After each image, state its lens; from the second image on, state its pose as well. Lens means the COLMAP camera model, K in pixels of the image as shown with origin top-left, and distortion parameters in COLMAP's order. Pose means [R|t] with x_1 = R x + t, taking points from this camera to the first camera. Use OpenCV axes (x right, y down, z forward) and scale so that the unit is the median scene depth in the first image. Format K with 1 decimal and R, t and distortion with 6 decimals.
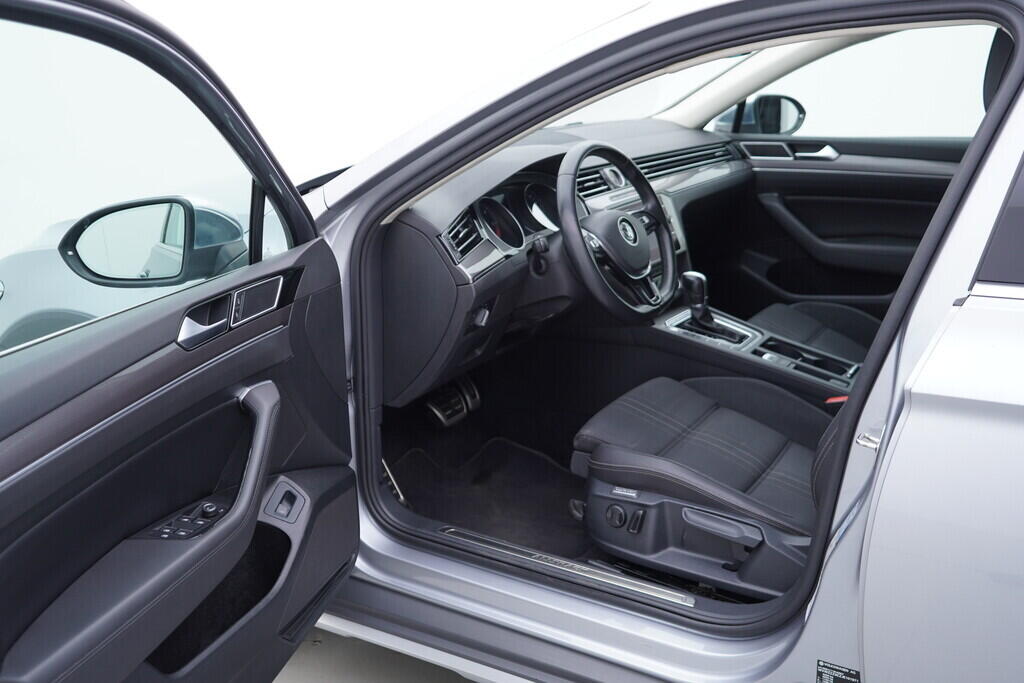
lens RADIAL K [[1049.1, 0, 510.3], [0, 1049.1, 344.9], [0, 0, 1]] dist [0.007846, 0.000000]
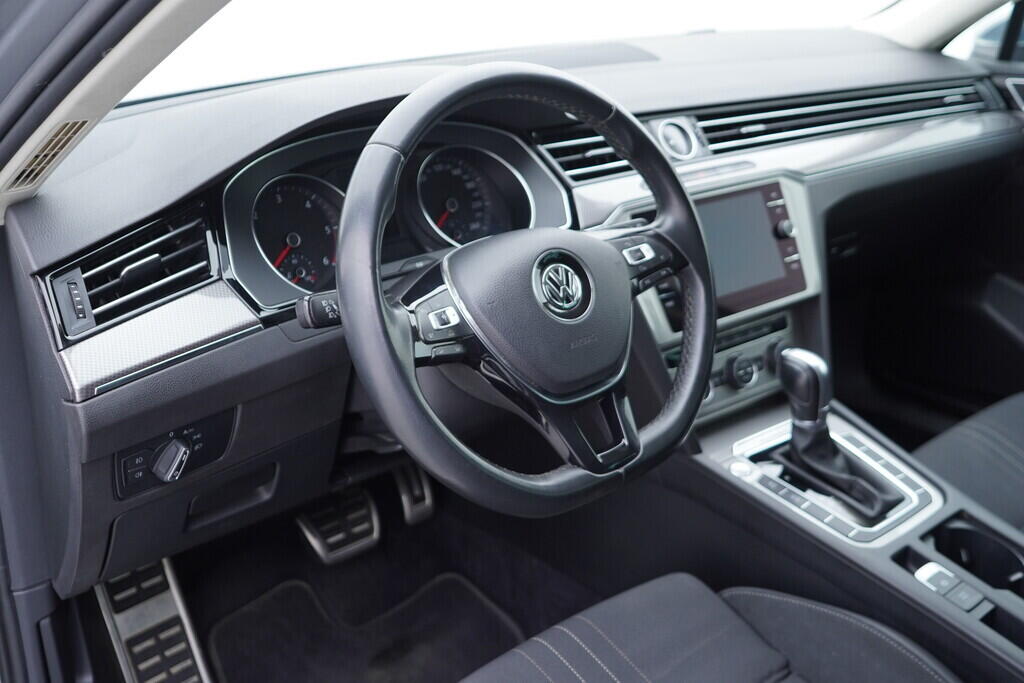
lens RADIAL K [[1049.1, 0, 510.4], [0, 1049.1, 340.4], [0, 0, 1]] dist [0.007846, 0.000000]
pose [[0.950795, 0.122453, -0.284596, 0.182662], [-0.100174, 0.990743, 0.091618, -0.105031], [0.293180, -0.058601, 0.954260, 0.504842]]
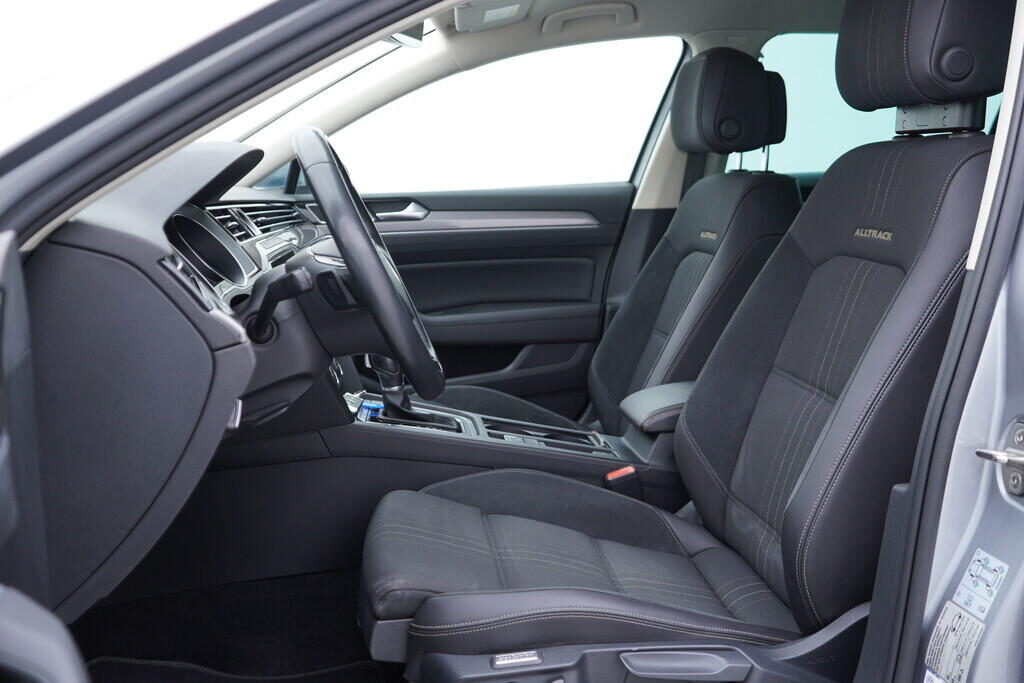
lens RADIAL K [[1049.1, 0, 508.1], [0, 1049.1, 341.8], [0, 0, 1]] dist [0.007846, 0.000000]
pose [[0.778897, -0.093012, 0.620217, -0.201795], [0.189836, 0.977514, -0.091810, 0.011935], [-0.597731, 0.189250, 0.779039, 0.388245]]
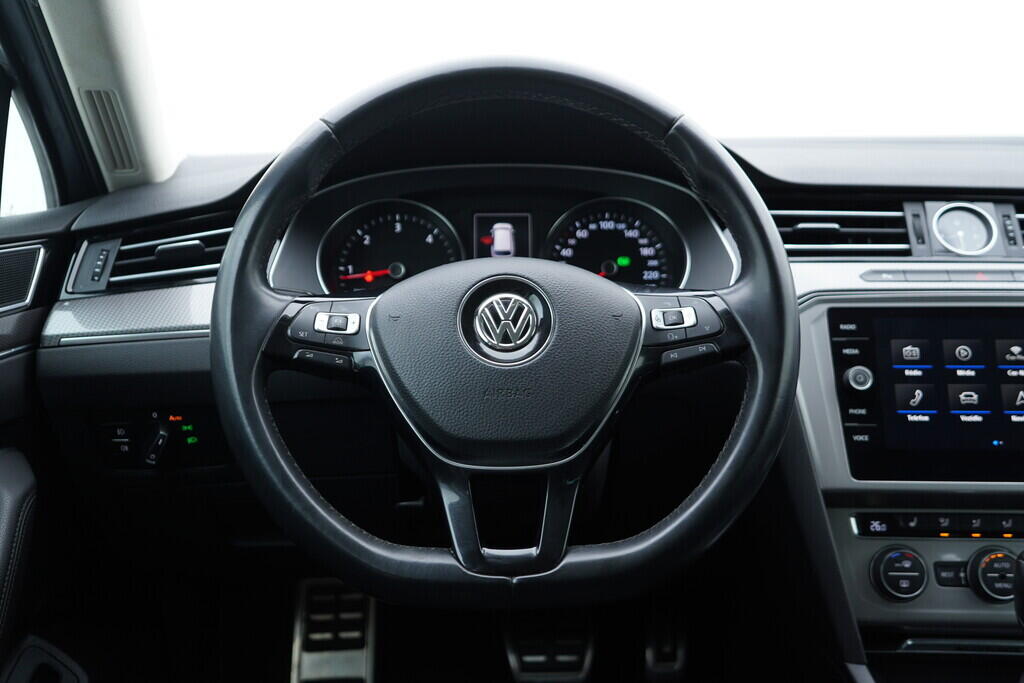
lens RADIAL K [[1049.1, 0, 514.4], [0, 1049.1, 336.6], [0, 0, 1]] dist [0.007846, 0.000000]
pose [[0.537609, 0.174510, -0.824938, 0.325131], [-0.262505, 0.964369, 0.032932, -0.098369], [0.801291, 0.198846, 0.564263, 0.697657]]
